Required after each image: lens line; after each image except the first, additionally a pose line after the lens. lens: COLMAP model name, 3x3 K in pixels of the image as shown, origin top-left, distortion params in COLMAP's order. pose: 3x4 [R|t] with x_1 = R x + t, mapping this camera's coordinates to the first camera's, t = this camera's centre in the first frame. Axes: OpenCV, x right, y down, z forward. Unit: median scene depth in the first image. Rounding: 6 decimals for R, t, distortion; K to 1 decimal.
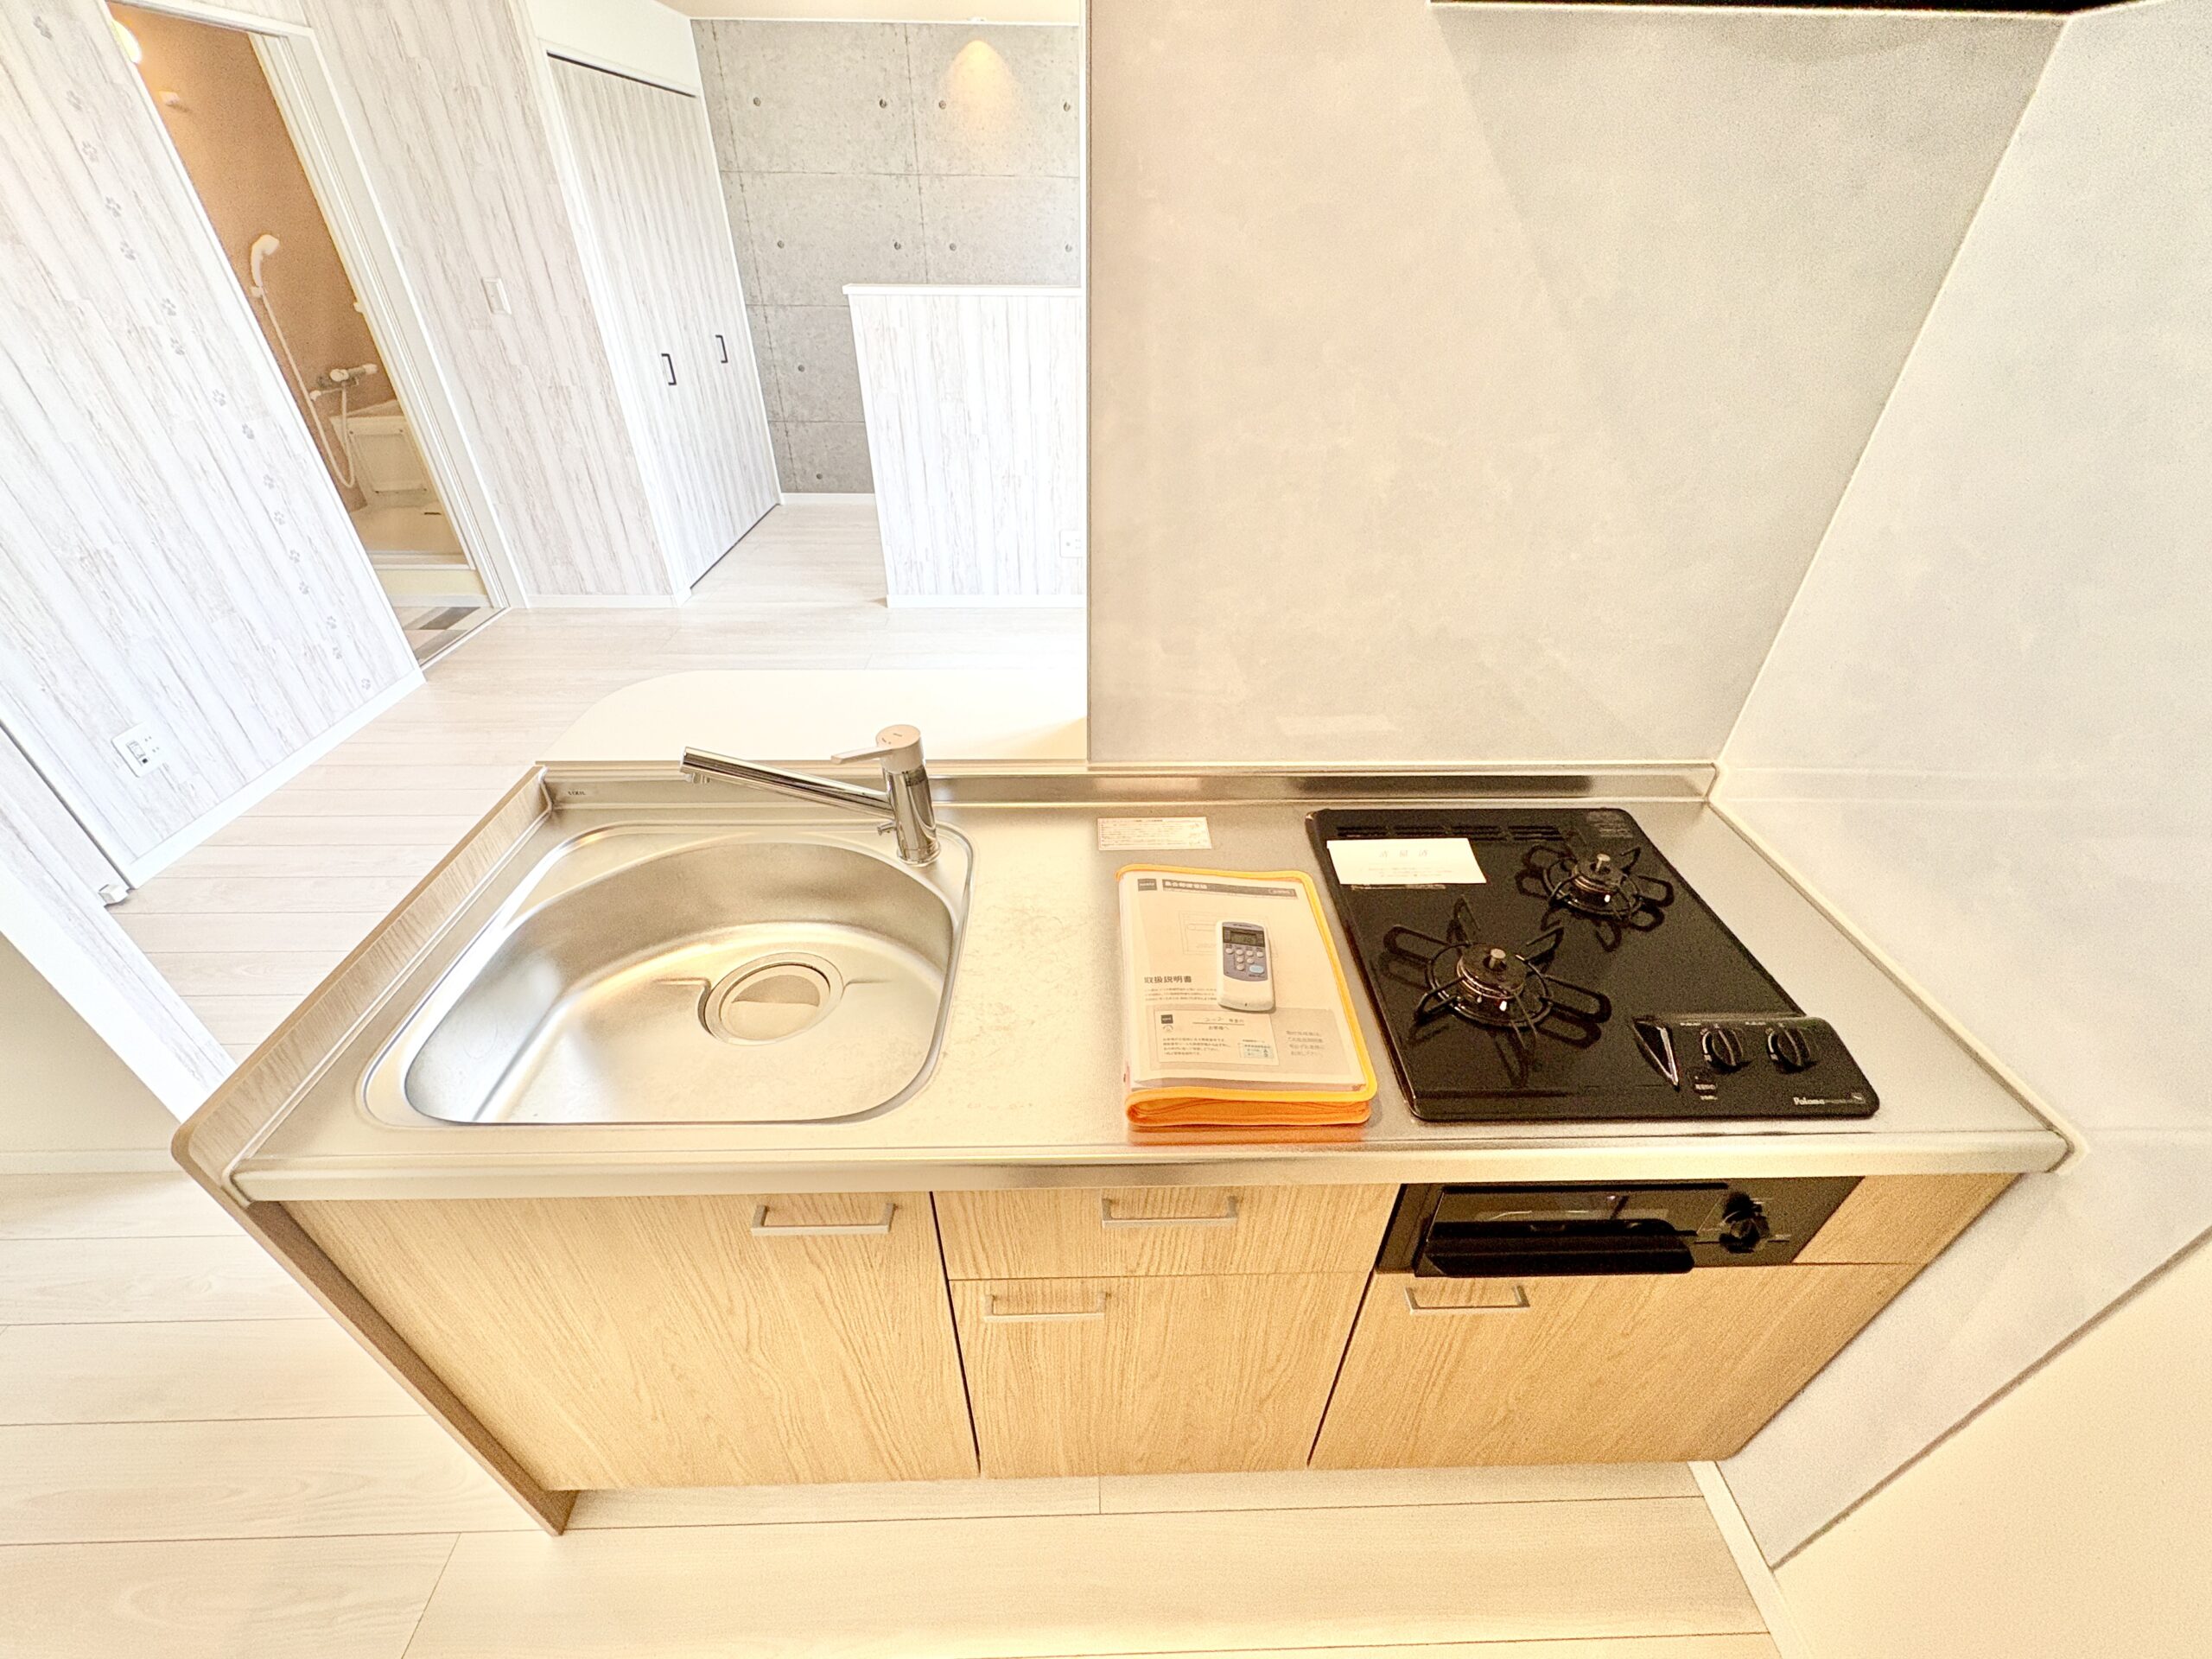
lens RADIAL K [[881.8, 0, 1101.1], [0, 881.8, 827.9], [0, 0, 1]] dist [0.001151, -0.000373]
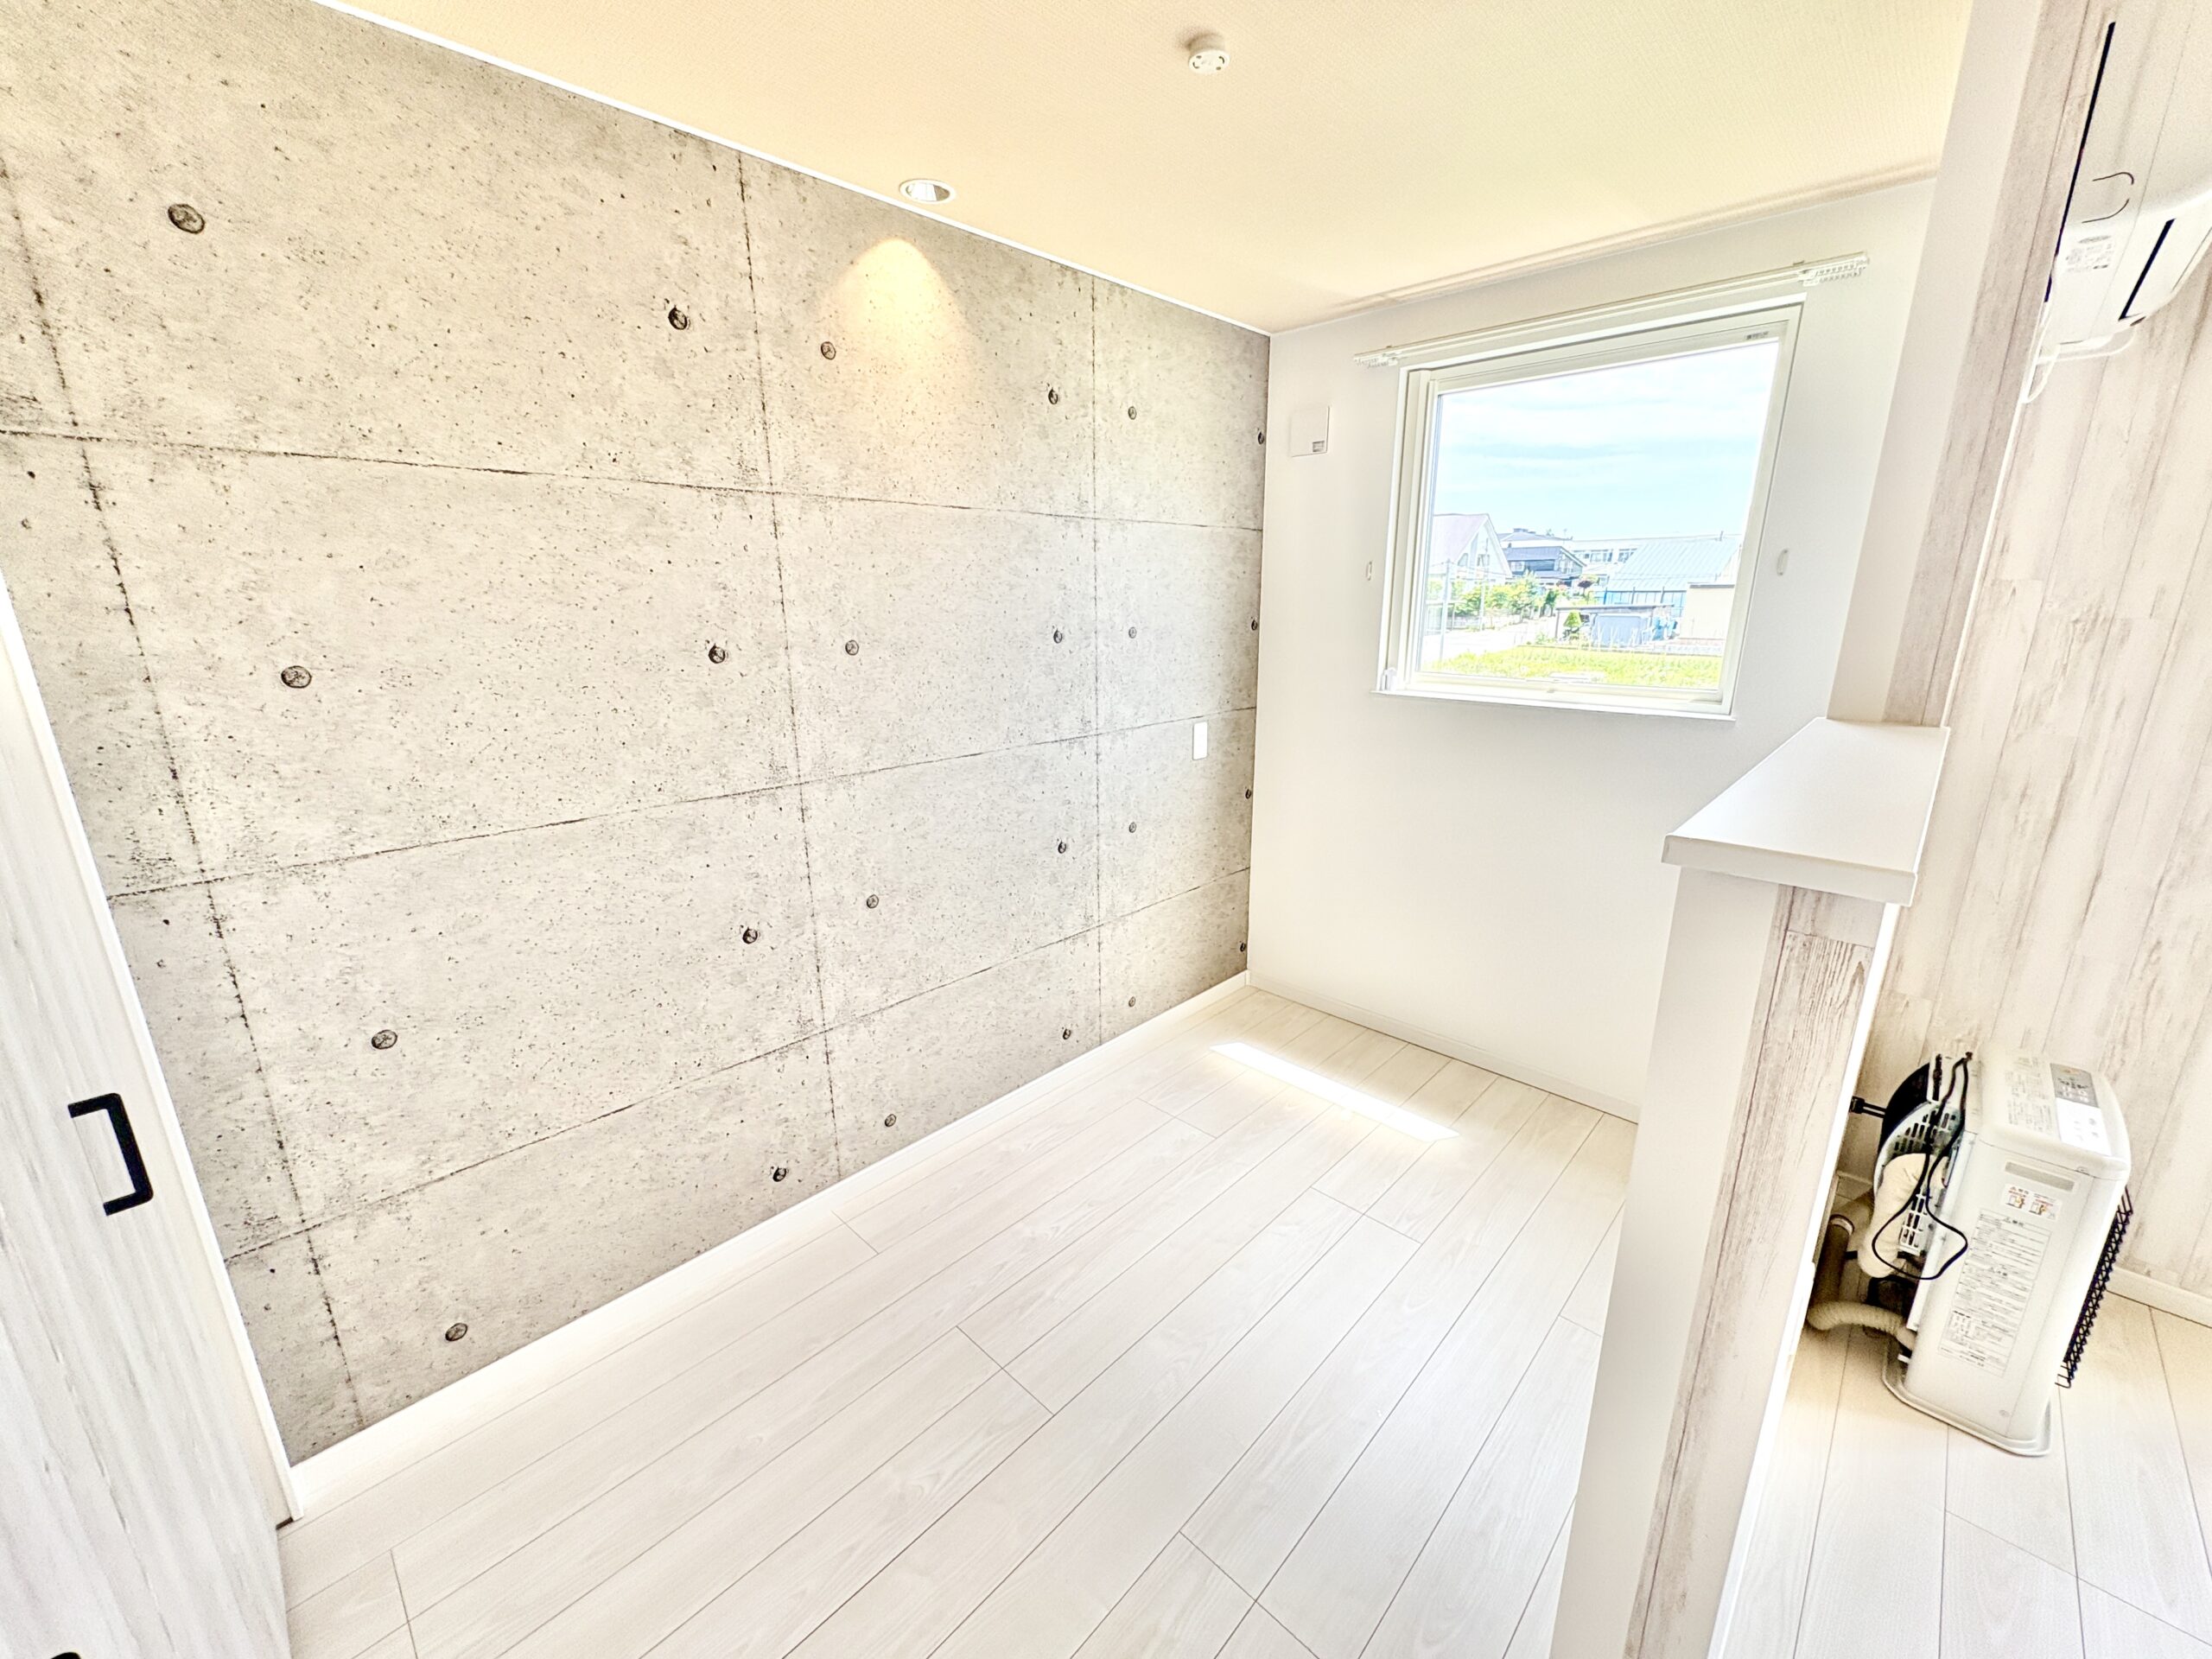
lens RADIAL K [[881.8, 0, 1104.8], [0, 881.8, 830.0], [0, 0, 1]] dist [0.001151, -0.000373]
pose [[0.707961, -0.196734, 0.678297, -0.449490], [0.413559, 0.894017, -0.172344, -0.550826], [-0.572503, 0.402529, 0.714291, 0.799639]]
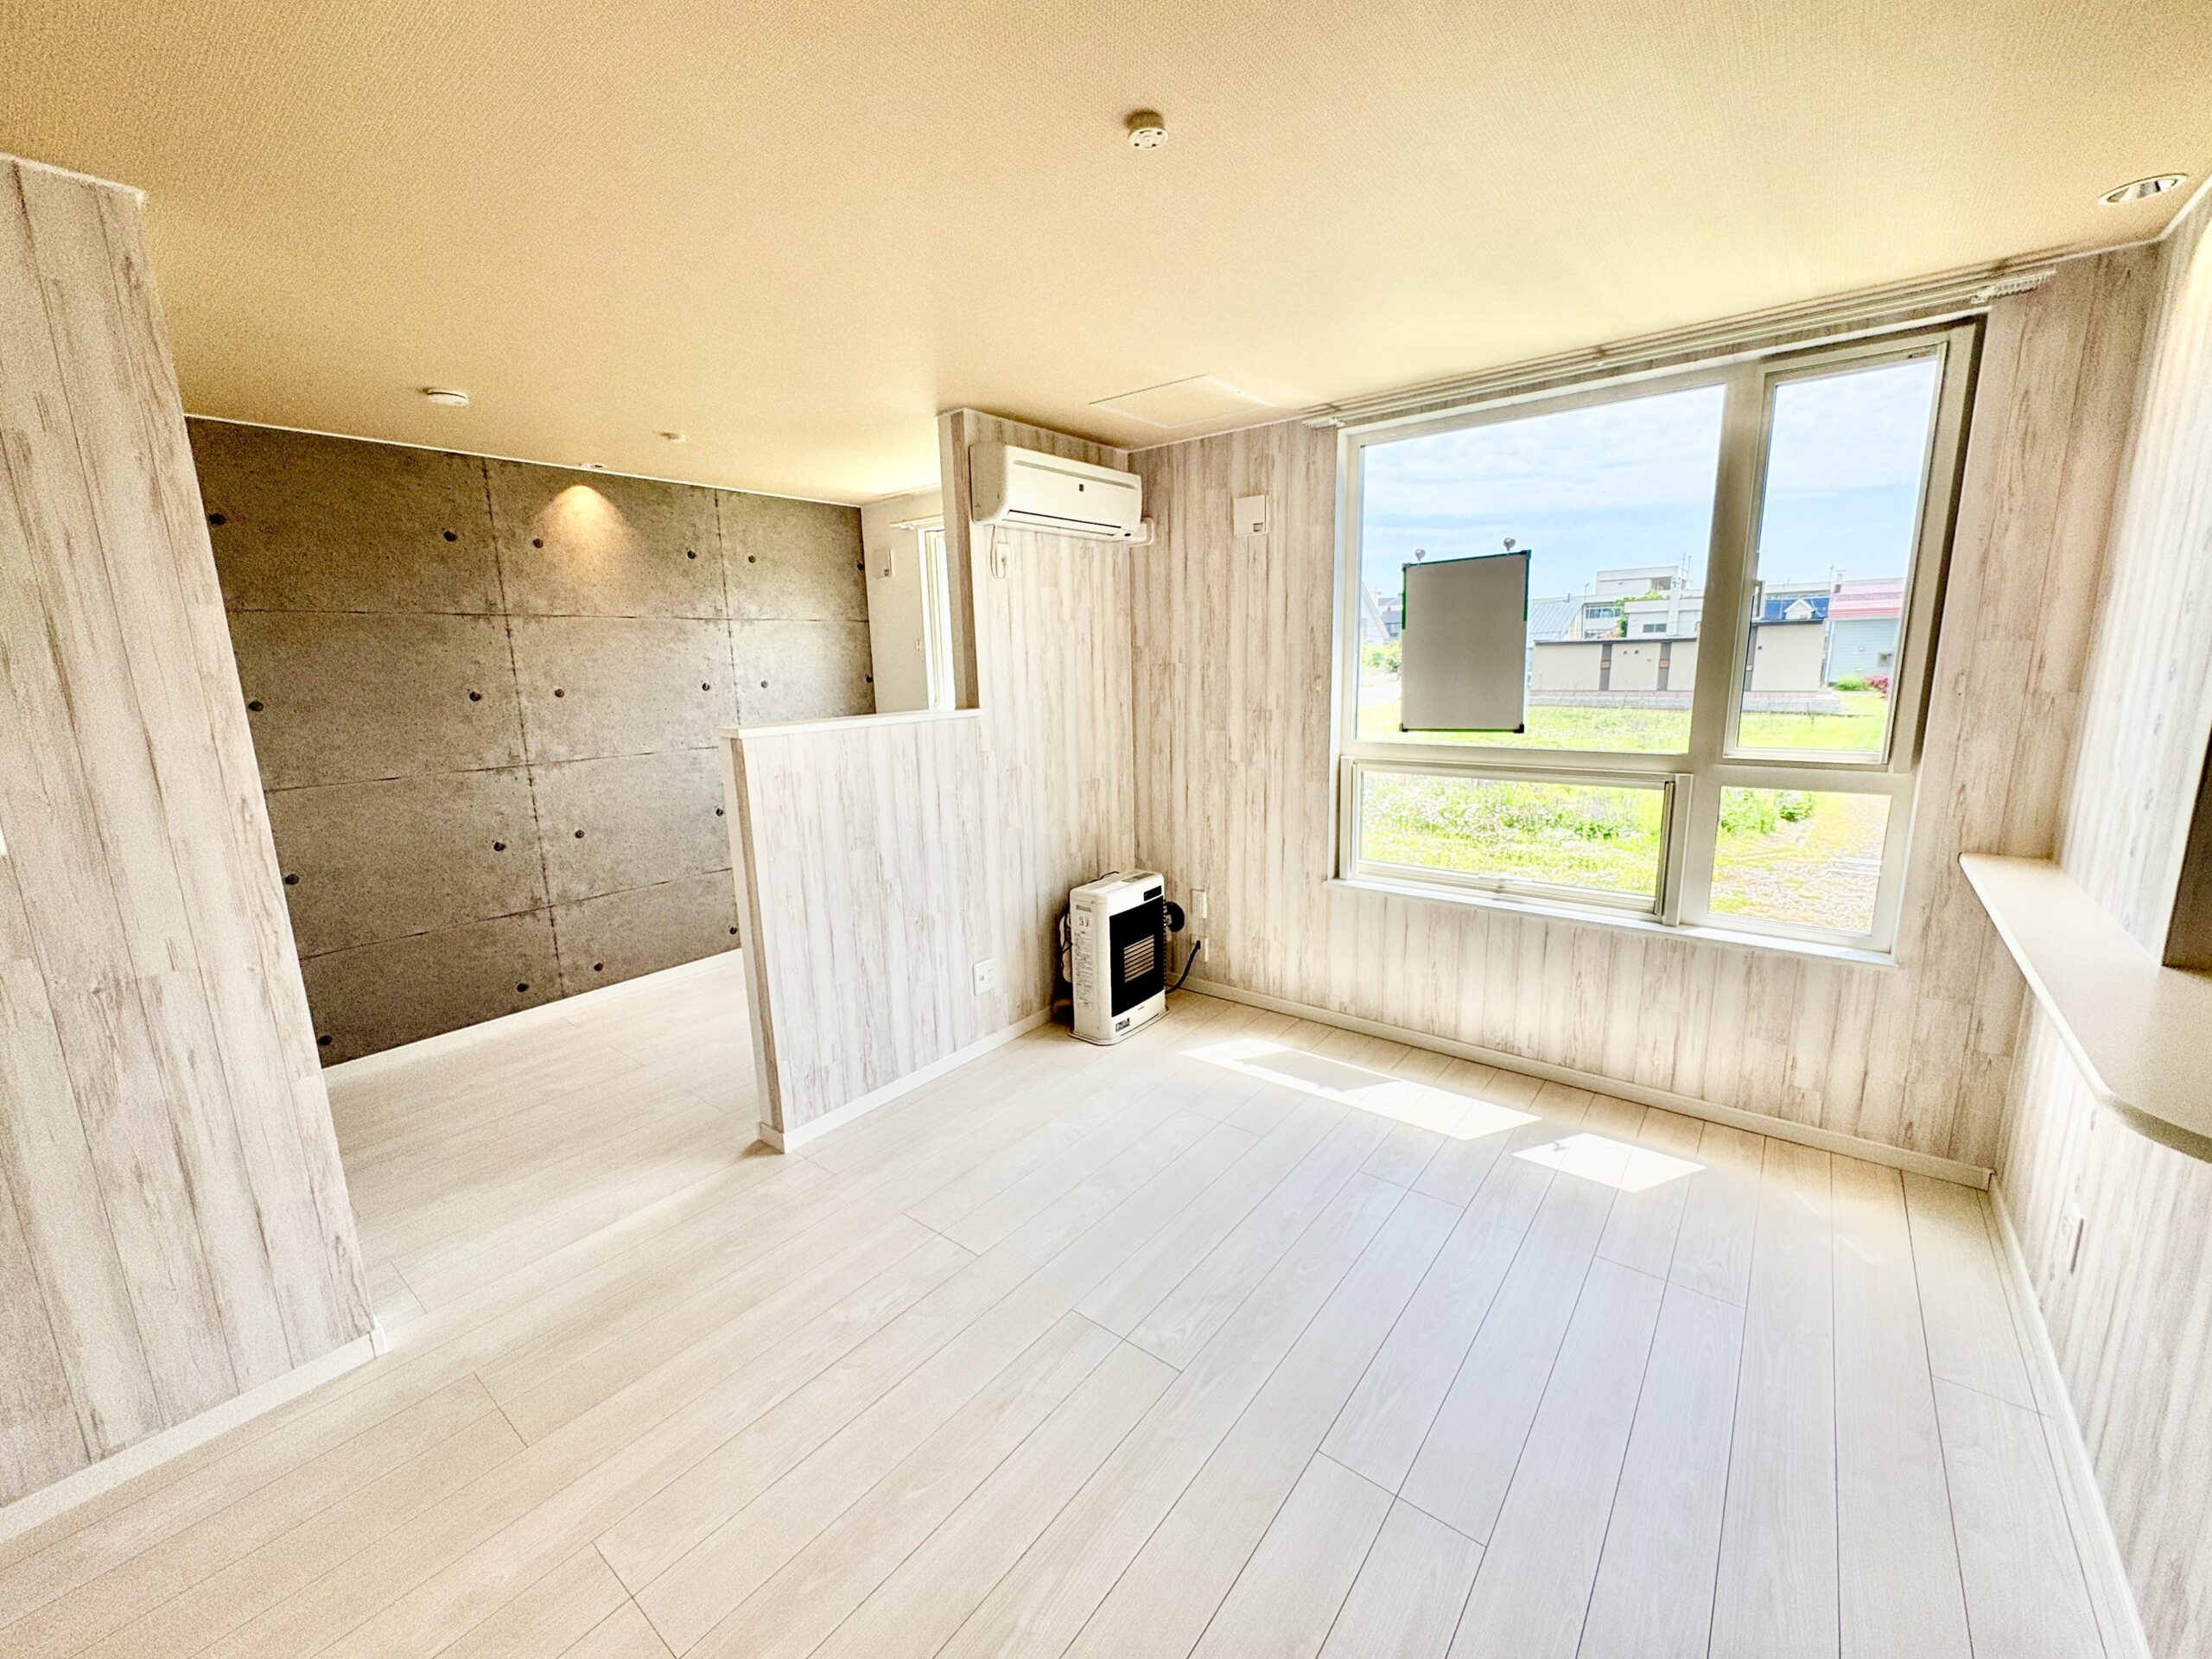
lens RADIAL K [[881.8, 0, 1104.1], [0, 881.8, 827.2], [0, 0, 1]] dist [0.001151, -0.000373]
pose [[0.640394, -0.170422, 0.748900, -0.543110], [0.465105, 0.862005, -0.201557, -0.219561], [-0.611206, 0.477393, 0.631287, 0.336450]]
